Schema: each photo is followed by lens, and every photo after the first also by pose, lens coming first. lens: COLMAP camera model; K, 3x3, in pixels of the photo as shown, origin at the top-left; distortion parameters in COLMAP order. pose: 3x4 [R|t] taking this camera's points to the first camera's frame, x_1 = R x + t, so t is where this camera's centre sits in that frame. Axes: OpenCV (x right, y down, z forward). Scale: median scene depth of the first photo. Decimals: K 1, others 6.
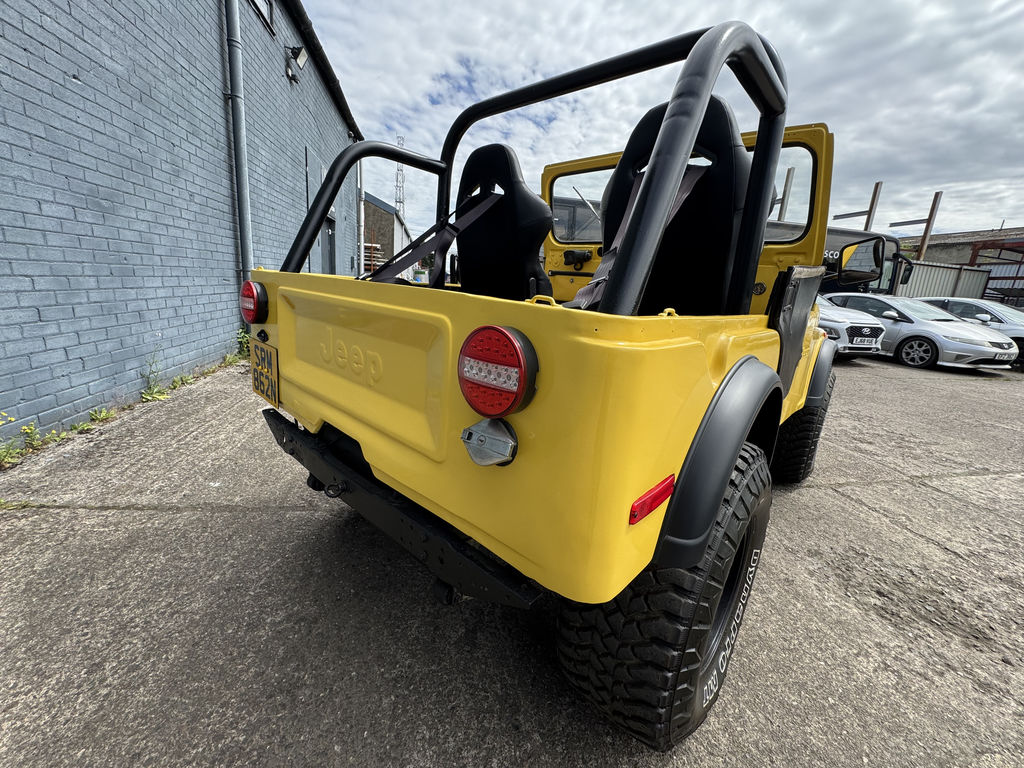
lens RADIAL K [[407.9, 0, 511.4], [0, 407.9, 382.9], [0, 0, 1]] dist [-0.005080, 0.001043]
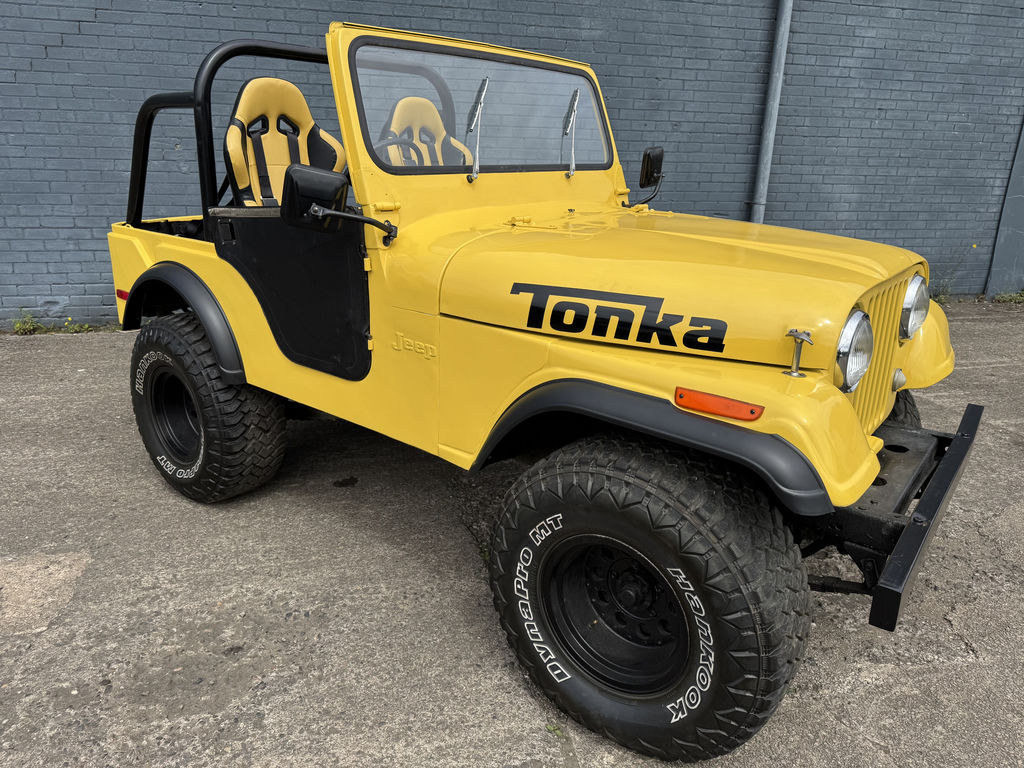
lens RADIAL K [[725.5, 0, 507.2], [0, 725.5, 379.6], [0, 0, 1]] dist [0.040467, -0.048821]
pose [[0.050734, 0.234870, -0.970702, 1.505167], [-0.257657, 0.942129, 0.214490, -0.247930], [0.964904, 0.239227, 0.108314, 0.868927]]
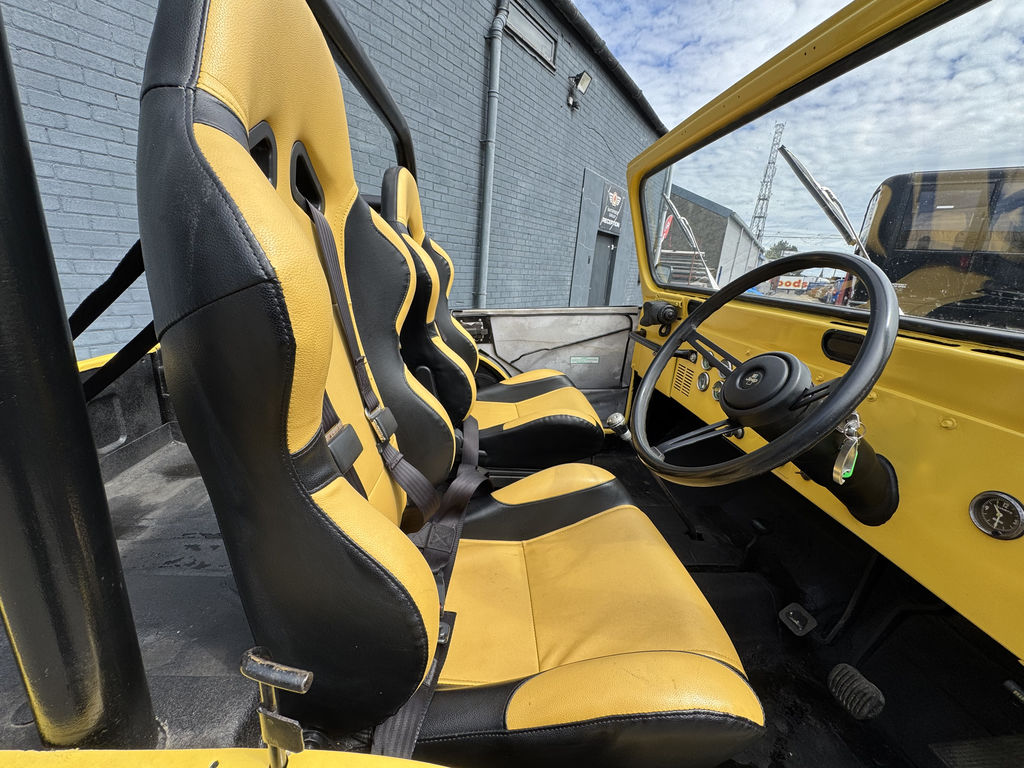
lens RADIAL K [[407.9, 0, 510.6], [0, 407.9, 384.0], [0, 0, 1]] dist [-0.005080, 0.001043]
pose [[0.711031, 0.175409, -0.680931, 0.436670], [-0.181680, 0.981332, 0.063082, -0.218529], [0.679284, 0.078858, 0.729626, 0.465547]]
